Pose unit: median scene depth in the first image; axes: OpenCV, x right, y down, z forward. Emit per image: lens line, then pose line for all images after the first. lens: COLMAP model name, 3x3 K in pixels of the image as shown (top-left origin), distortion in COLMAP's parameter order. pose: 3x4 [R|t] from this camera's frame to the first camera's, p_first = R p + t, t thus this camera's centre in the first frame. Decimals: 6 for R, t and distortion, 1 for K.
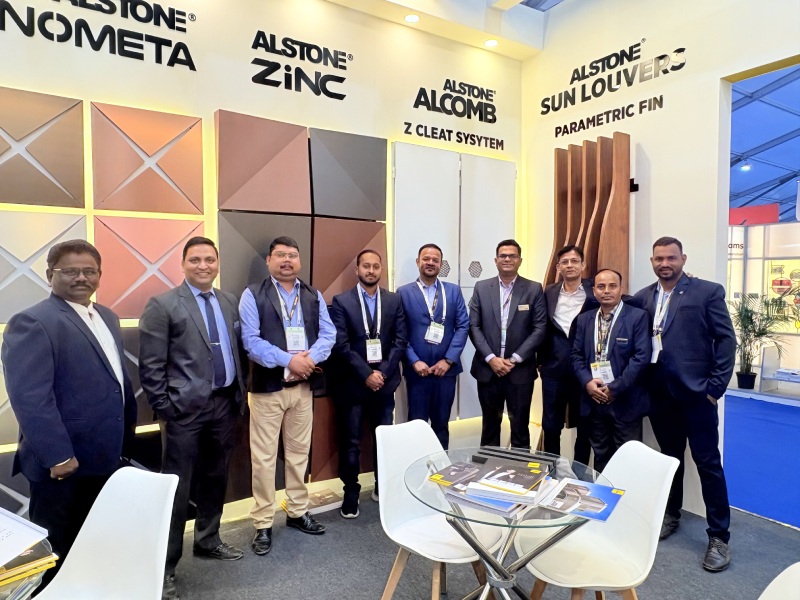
lens RADIAL K [[528.2, 0, 396.1], [0, 528.2, 303.9], [0, 0, 1]] dist [0.004086, 0.000984]
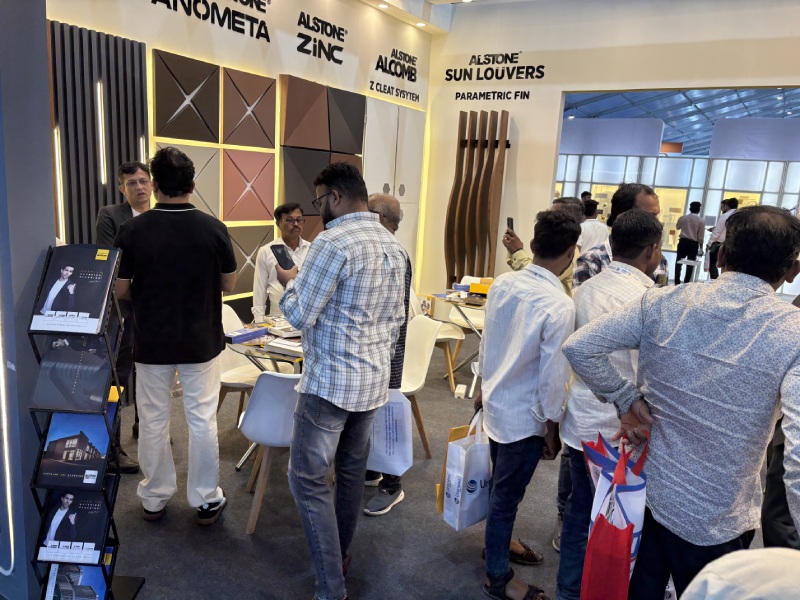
lens RADIAL K [[606.0, 0, 396.3], [0, 606.0, 295.4], [0, 0, 1]] dist [0.052835, -0.057092]
pose [[0.900661, -0.025647, 0.433765, -0.676716], [-0.043013, 0.988091, 0.147733, -0.028256], [-0.432388, -0.151715, 0.888832, -0.576893]]
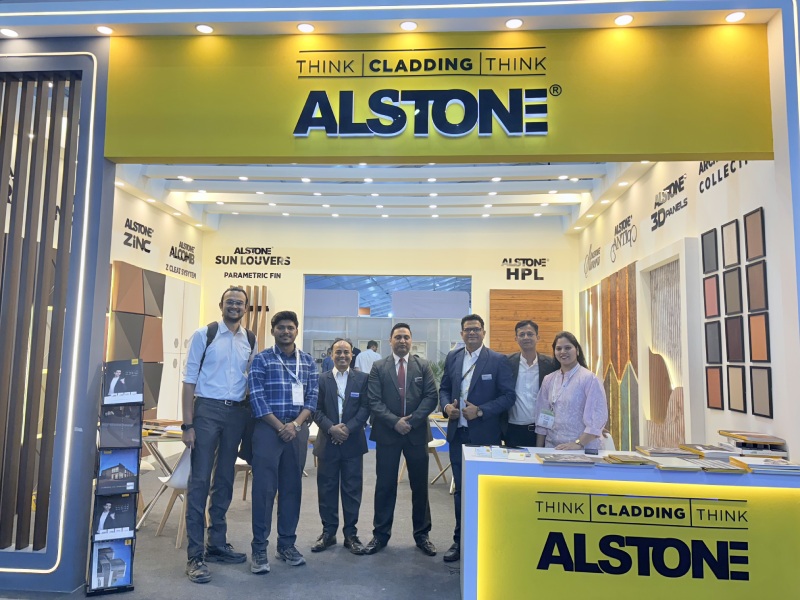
lens RADIAL K [[606.0, 0, 399.0], [0, 606.0, 293.5], [0, 0, 1]] dist [0.052835, -0.057092]
pose [[0.597034, 0.093891, 0.796703, -1.283999], [0.015799, 0.991558, -0.128694, 0.053607], [-0.802060, 0.089422, 0.590511, -0.986494]]
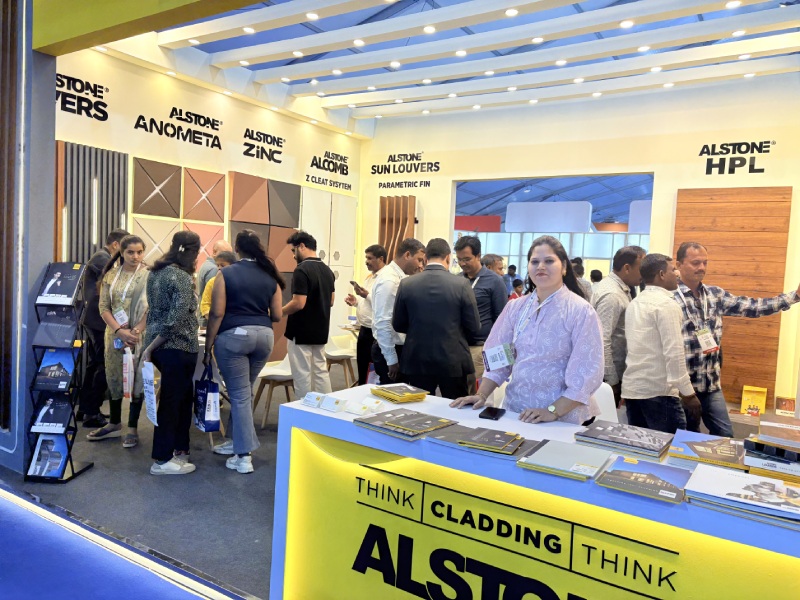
lens RADIAL K [[606.0, 0, 400.3], [0, 606.0, 297.8], [0, 0, 1]] dist [0.052835, -0.057092]
pose [[0.909355, 0.023113, 0.415378, -0.602138], [-0.031281, 0.999428, 0.012870, 0.055039], [-0.414843, -0.024697, 0.909558, -1.172738]]
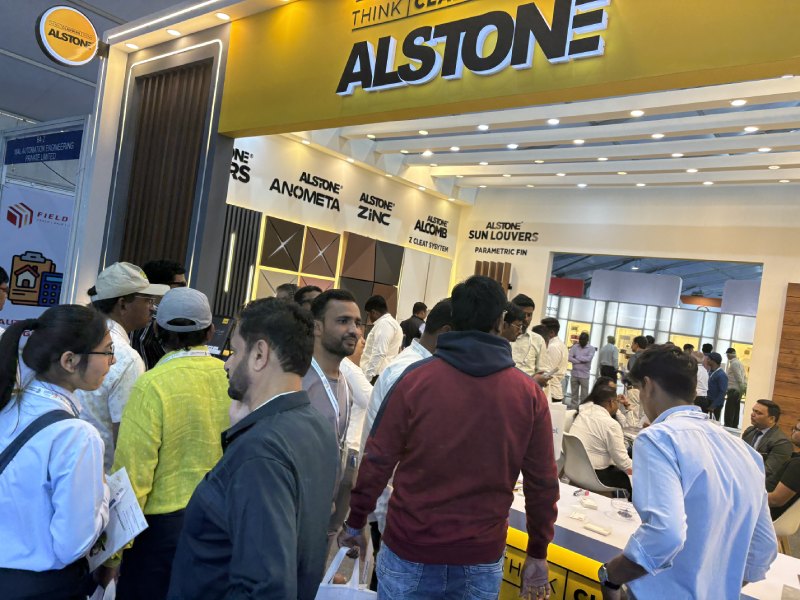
lens RADIAL K [[606.0, 0, 396.2], [0, 606.0, 301.6], [0, 0, 1]] dist [0.052835, -0.057092]
pose [[0.942693, 0.132378, 0.306277, -0.740822], [-0.124078, 0.991182, -0.046506, 0.009531], [-0.309732, 0.005839, 0.950806, -1.213197]]
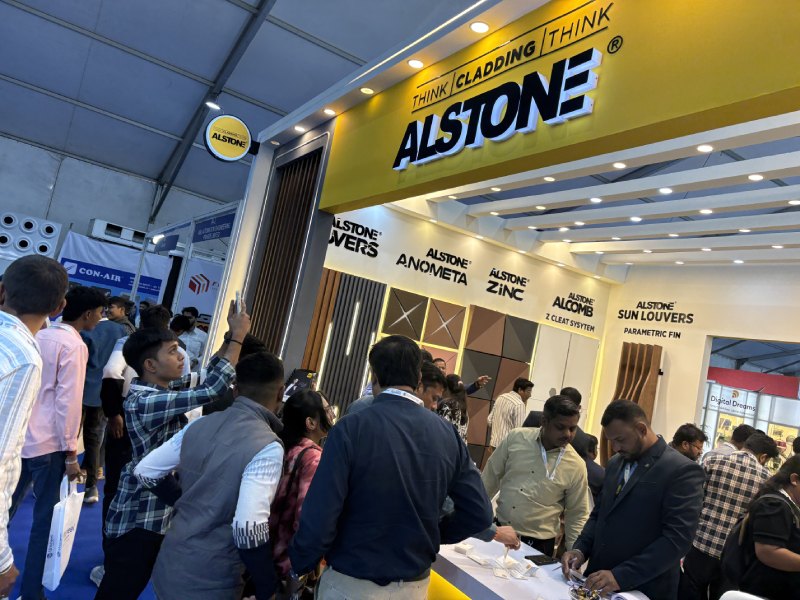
lens RADIAL K [[606.0, 0, 395.1], [0, 606.0, 300.1], [0, 0, 1]] dist [0.052835, -0.057092]
pose [[0.979713, 0.196575, -0.039004, -0.478934], [-0.200051, 0.970869, -0.131880, 0.012573], [0.011943, 0.137007, 0.990498, -1.289861]]
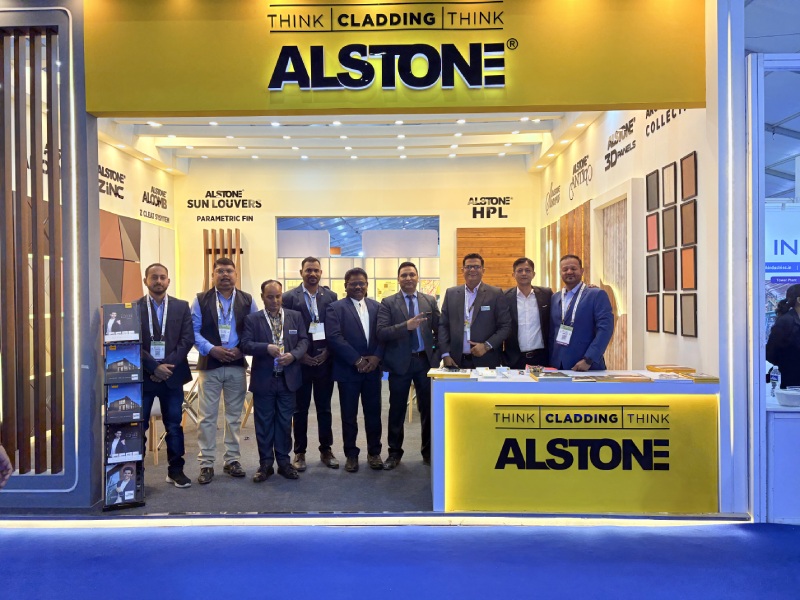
lens RADIAL K [[606.0, 0, 400.8], [0, 606.0, 300.1], [0, 0, 1]] dist [0.052835, -0.057092]
pose [[0.555115, -0.013212, 0.831669, -1.383023], [0.043783, 0.998952, -0.013355, 0.056116], [-0.830620, 0.043826, 0.555112, -1.050505]]
